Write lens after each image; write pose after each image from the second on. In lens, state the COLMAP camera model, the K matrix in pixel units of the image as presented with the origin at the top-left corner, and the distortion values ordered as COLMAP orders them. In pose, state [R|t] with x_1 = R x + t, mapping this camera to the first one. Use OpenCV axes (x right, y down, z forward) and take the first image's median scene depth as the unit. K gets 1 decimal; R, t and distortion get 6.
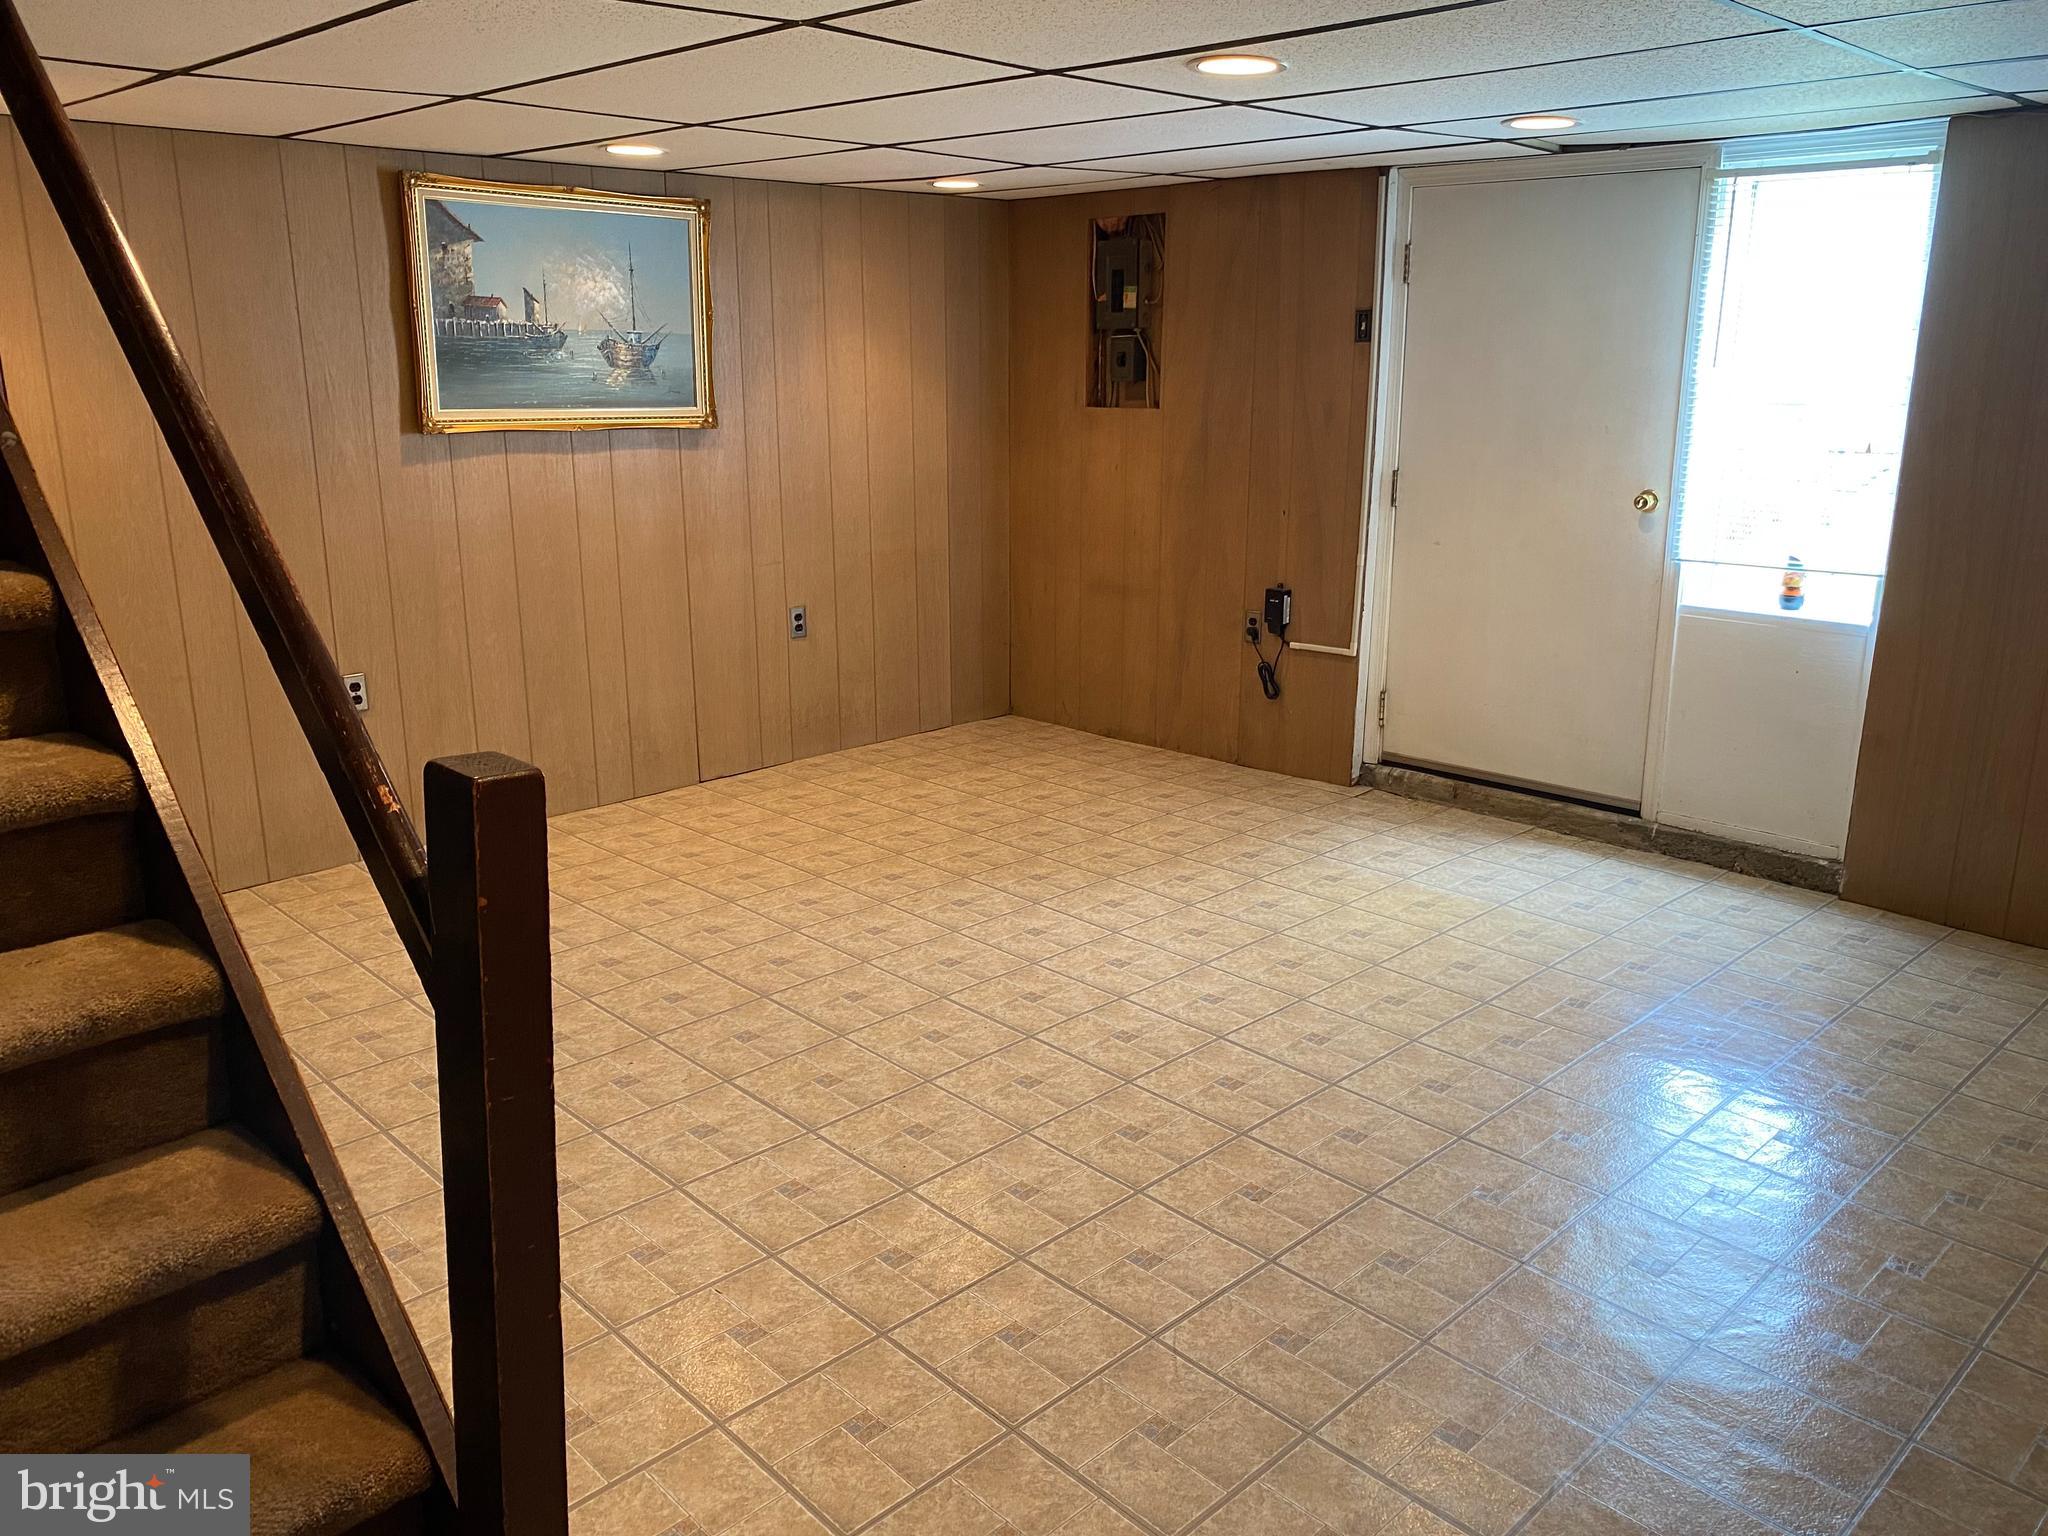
lens RADIAL K [[1556.9, 0, 1030.3], [0, 1556.9, 759.2], [0, 0, 1]] dist [0.047131, -0.057401]
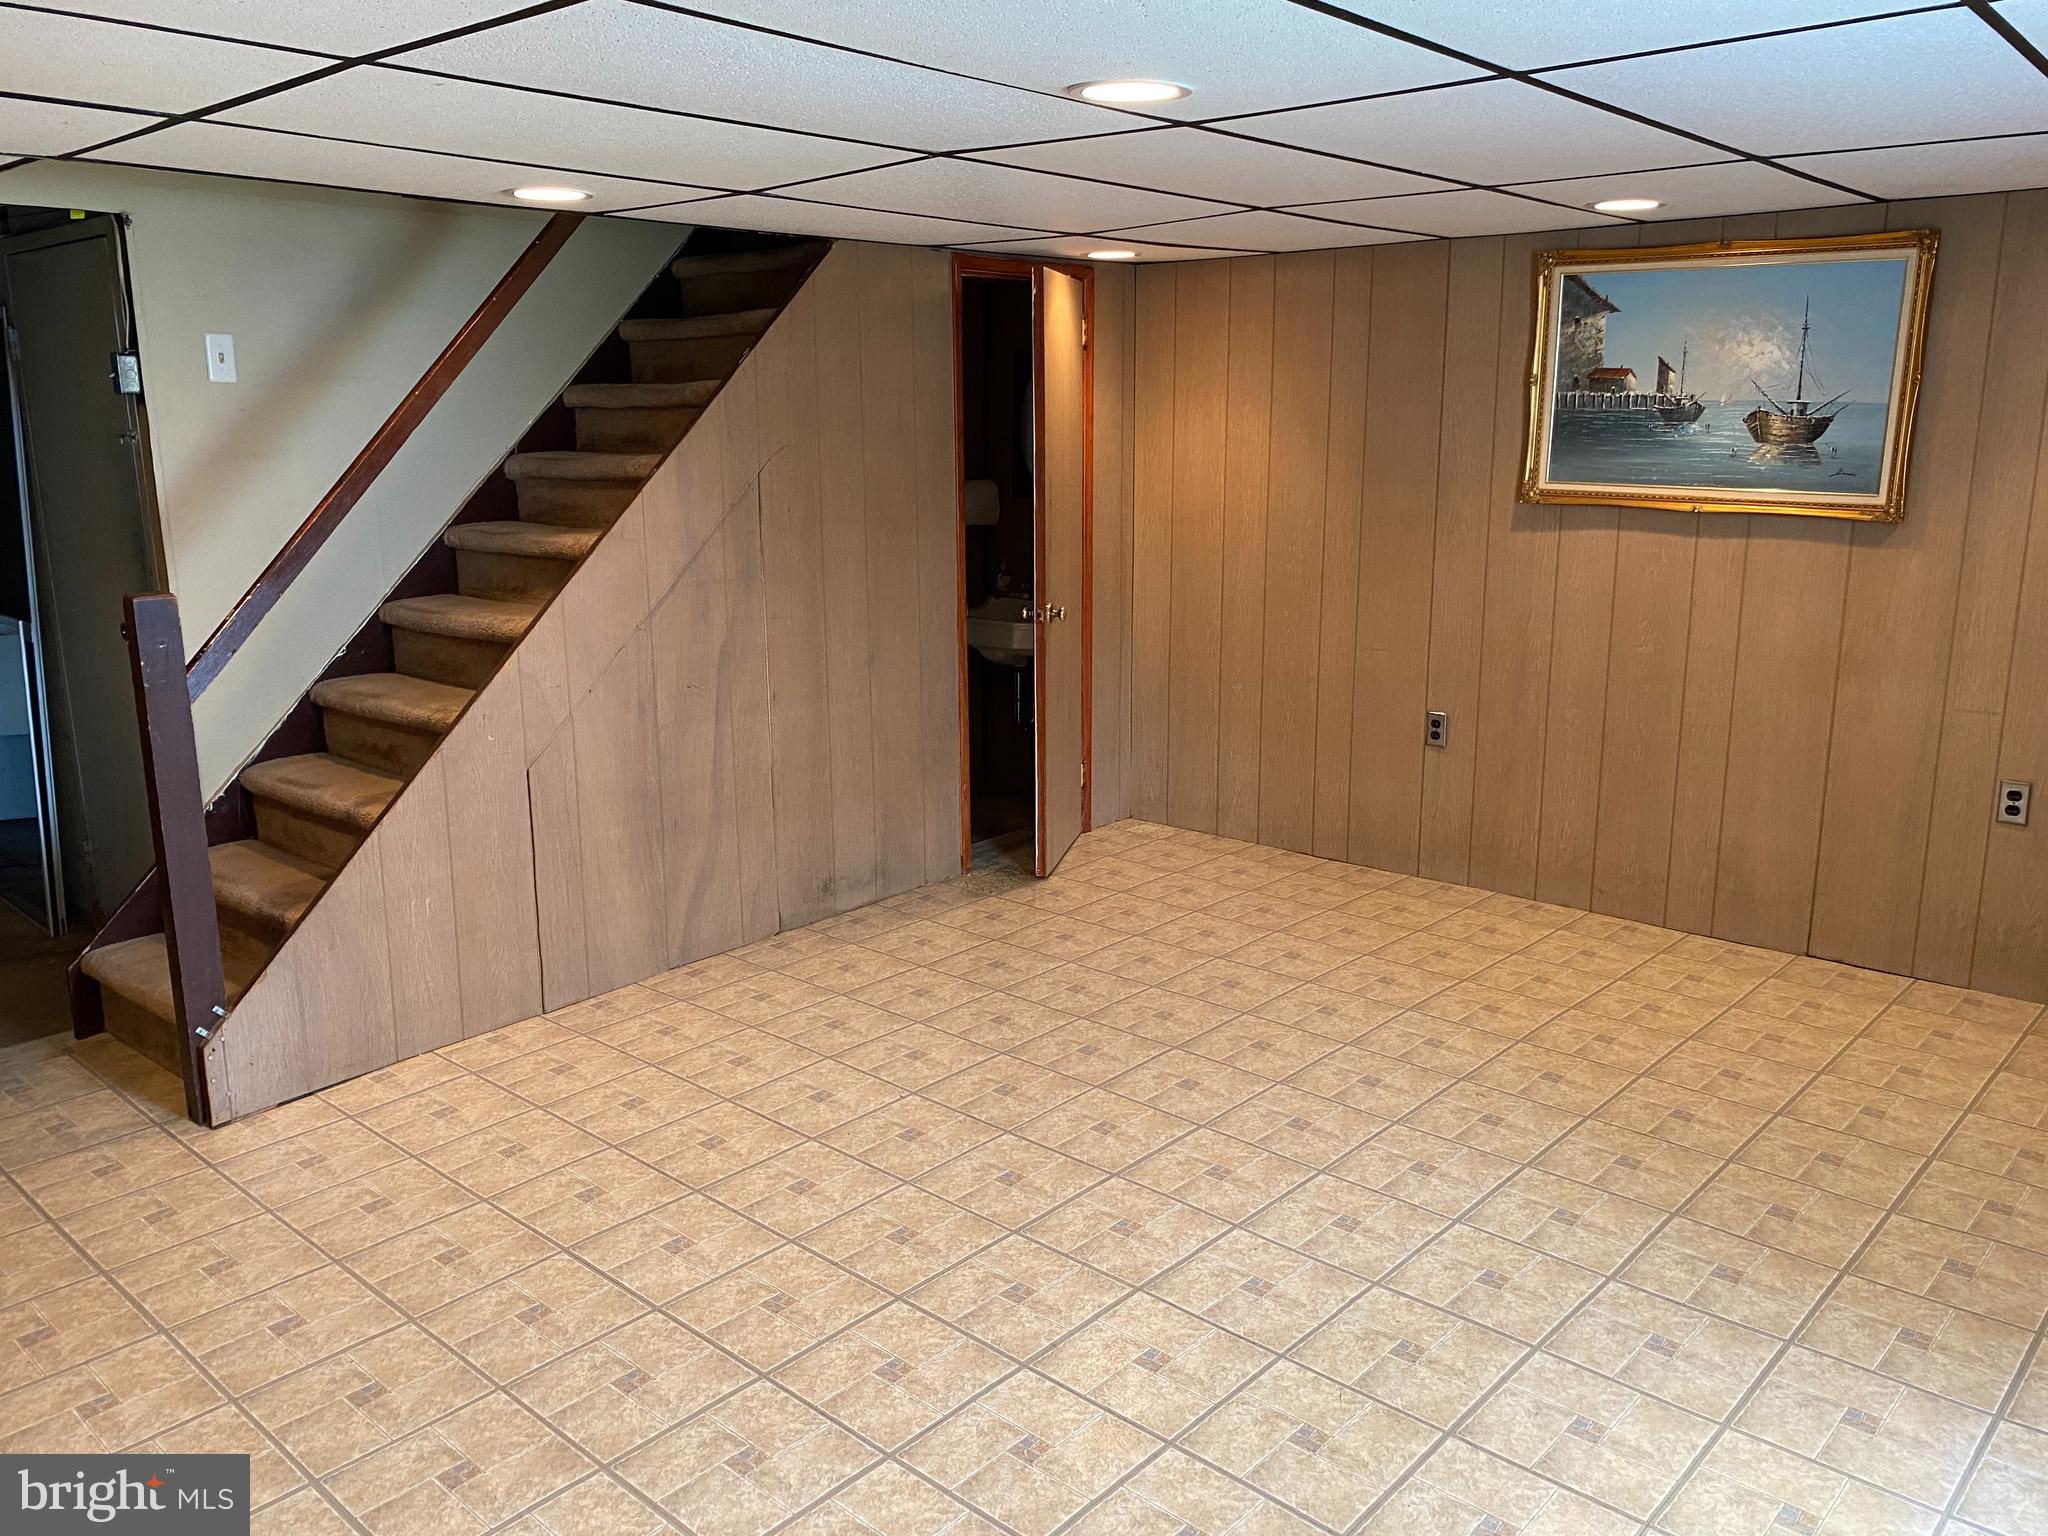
lens RADIAL K [[1556.9, 0, 1024.6], [0, 1556.9, 776.2], [0, 0, 1]] dist [0.047131, -0.057401]
pose [[0.063494, 0.234362, -0.970074, 0.616524], [-0.251408, 0.944442, 0.211714, -0.166815], [0.965796, 0.230441, 0.118887, 0.578570]]
